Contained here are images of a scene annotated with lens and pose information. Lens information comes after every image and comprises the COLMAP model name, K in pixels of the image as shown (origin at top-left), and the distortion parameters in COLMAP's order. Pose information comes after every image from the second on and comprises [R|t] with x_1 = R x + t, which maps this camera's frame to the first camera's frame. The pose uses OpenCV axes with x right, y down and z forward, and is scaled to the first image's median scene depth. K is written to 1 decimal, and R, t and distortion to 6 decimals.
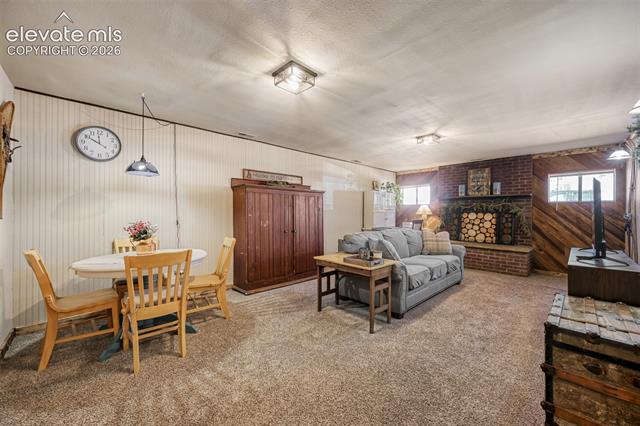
lens RADIAL K [[249.2, 0, 321.7], [0, 249.2, 212.1], [0, 0, 1]] dist [0.001027, 0.000028]
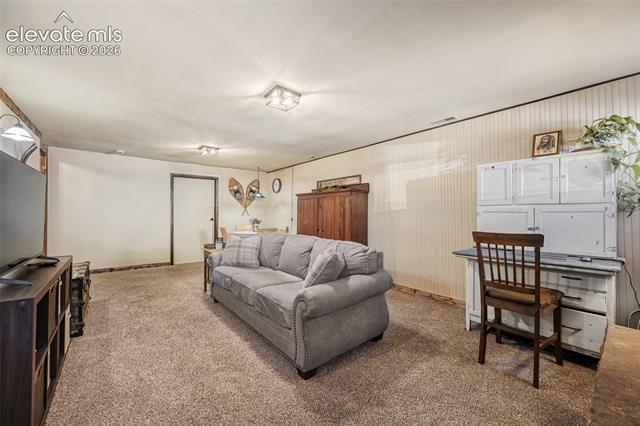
lens RADIAL K [[249.2, 0, 322.2], [0, 249.2, 212.7], [0, 0, 1]] dist [0.001027, 0.000028]
pose [[-0.058844, -0.014670, -0.998159, 0.890642], [-0.000431, 0.999892, -0.014670, 0.013916], [0.998267, -0.000433, -0.058844, 0.947200]]
